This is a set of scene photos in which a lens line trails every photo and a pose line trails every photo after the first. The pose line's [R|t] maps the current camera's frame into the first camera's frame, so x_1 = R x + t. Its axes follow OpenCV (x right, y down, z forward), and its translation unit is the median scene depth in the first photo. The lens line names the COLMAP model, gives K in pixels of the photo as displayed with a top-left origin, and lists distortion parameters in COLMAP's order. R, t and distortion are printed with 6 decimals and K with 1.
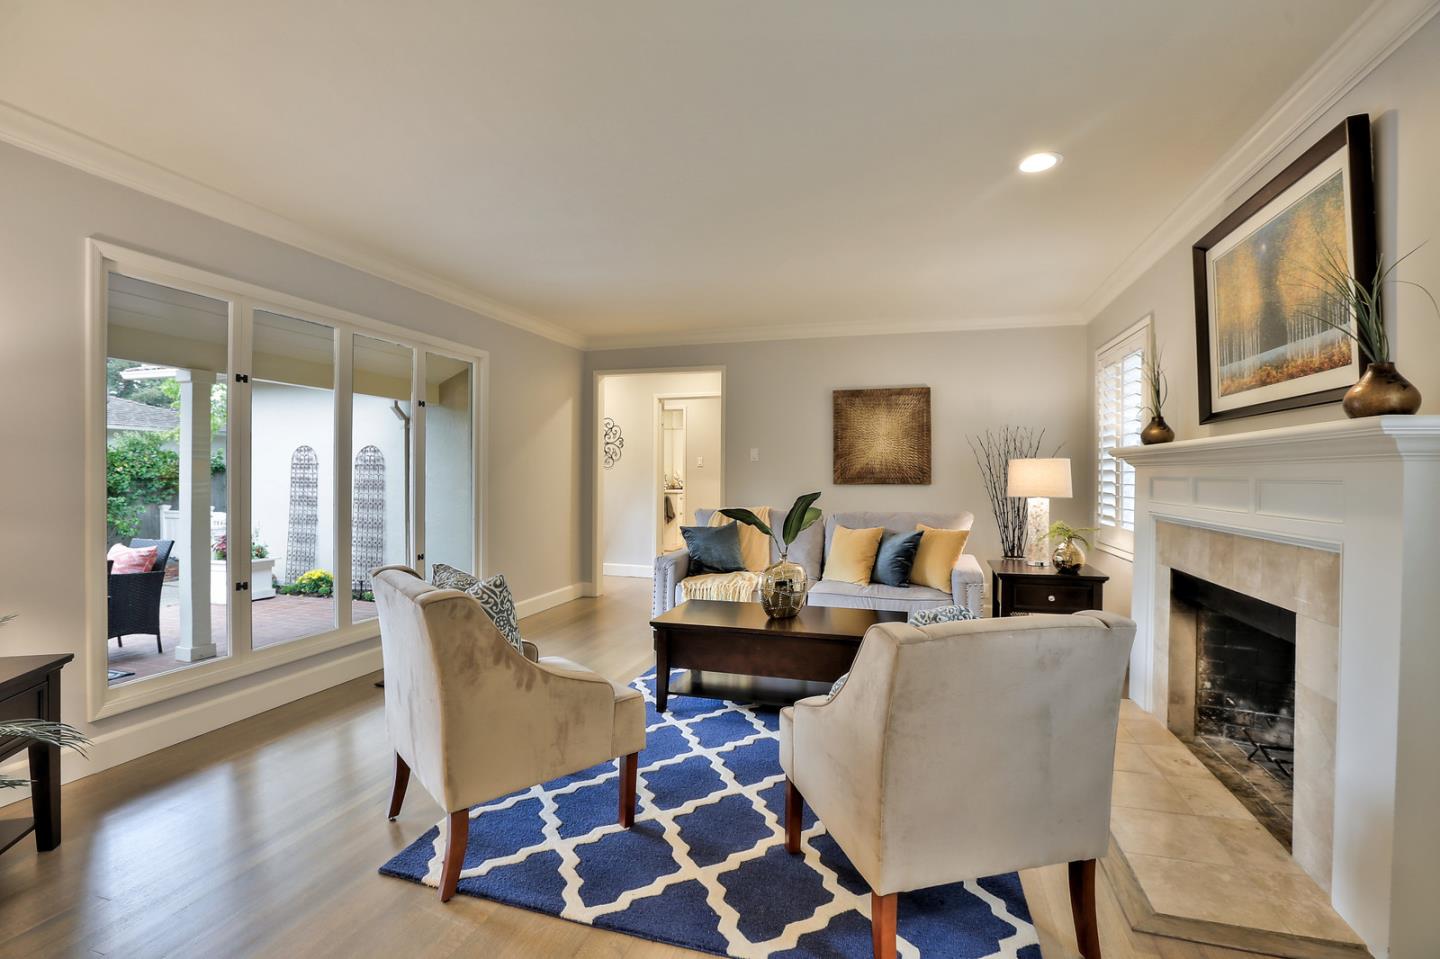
lens RADIAL K [[656.7, 0, 714.0], [0, 656.7, 475.6], [0, 0, 1]] dist [-0.071856, 0.050874]
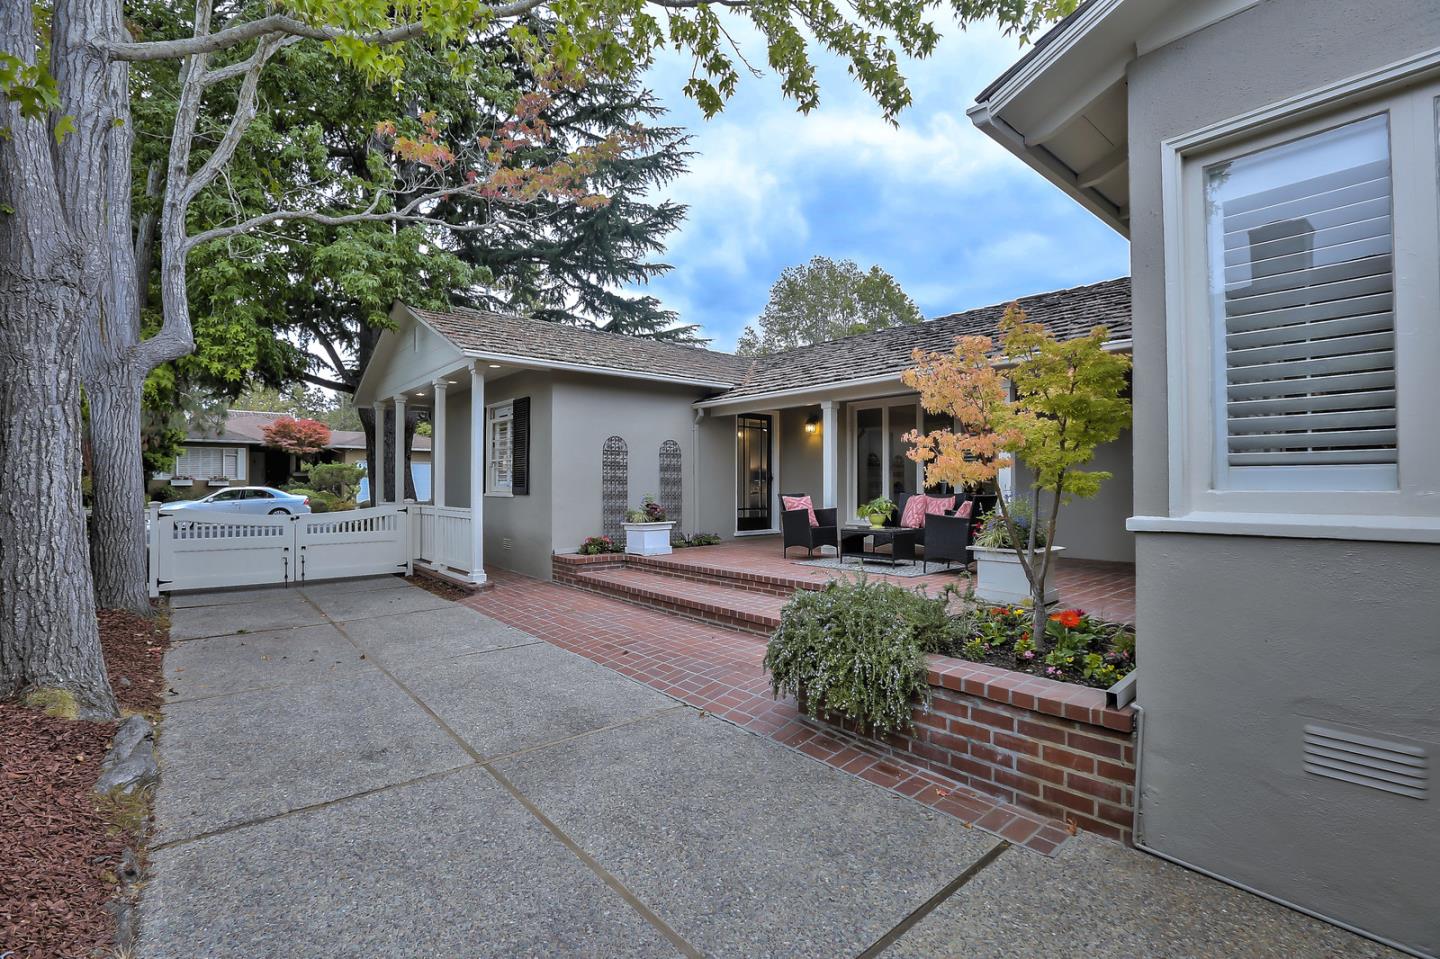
lens RADIAL K [[656.7, 0, 714.0], [0, 656.7, 475.6], [0, 0, 1]] dist [-0.071856, 0.050874]
pose [[0.535396, 0.007772, 0.844565, -1.606003], [0.008502, 0.999857, -0.014590, 0.050091], [-0.844558, 0.014992, 0.535254, 0.150309]]
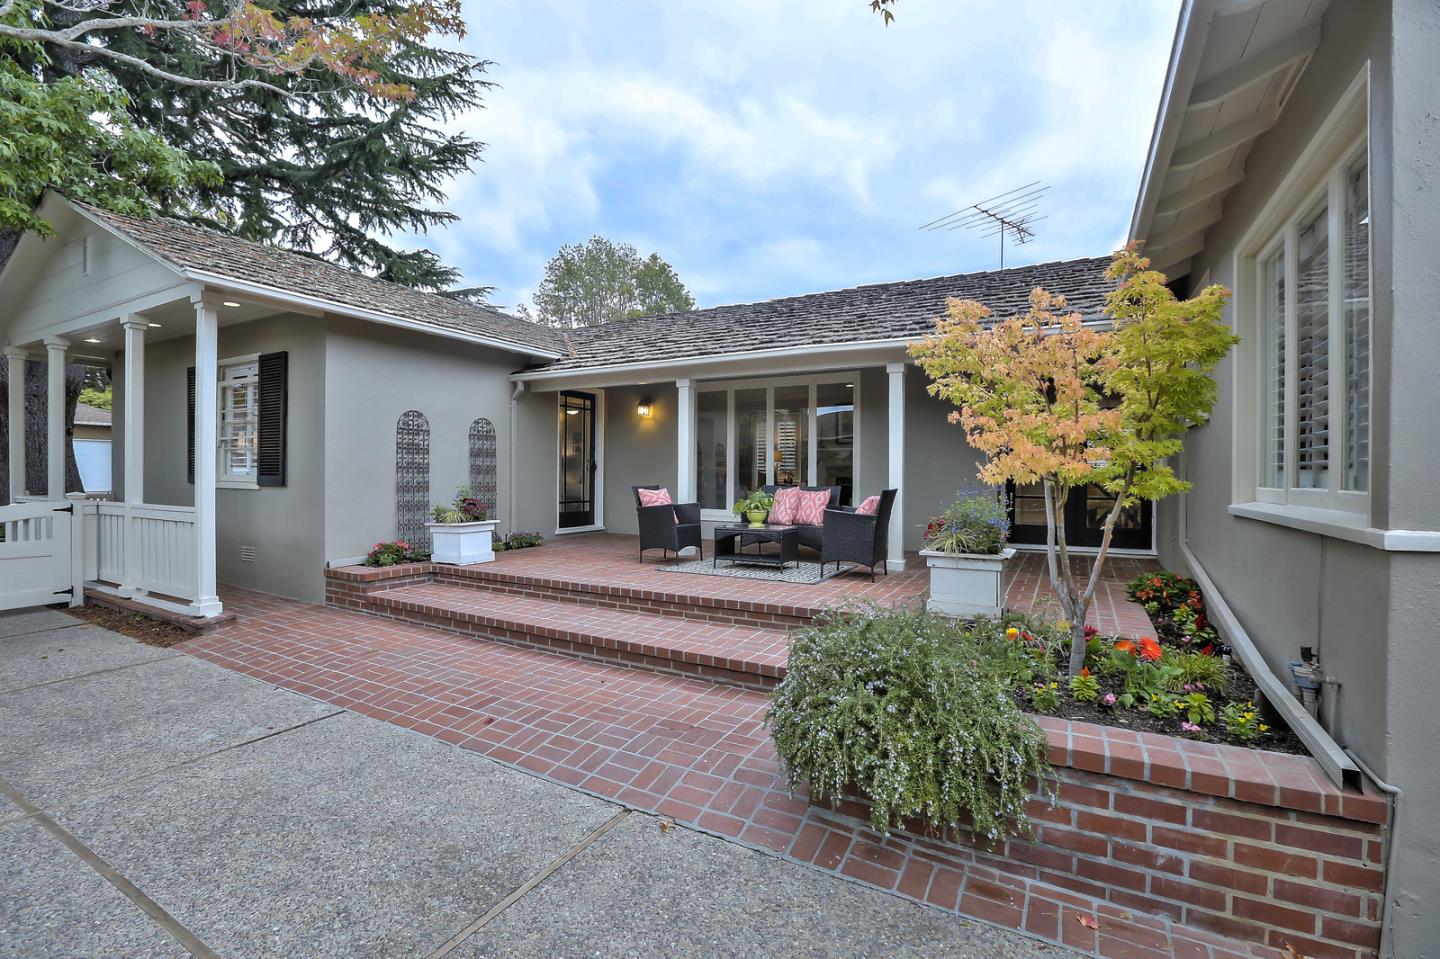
lens RADIAL K [[651.2, 0, 713.2], [0, 651.2, 475.1], [0, 0, 1]] dist [-0.046431, 0.015674]
pose [[0.202474, -0.006705, 0.979265, -1.491603], [0.002116, 0.999977, 0.006409, 0.044770], [-0.979285, 0.000774, 0.202484, 0.355701]]
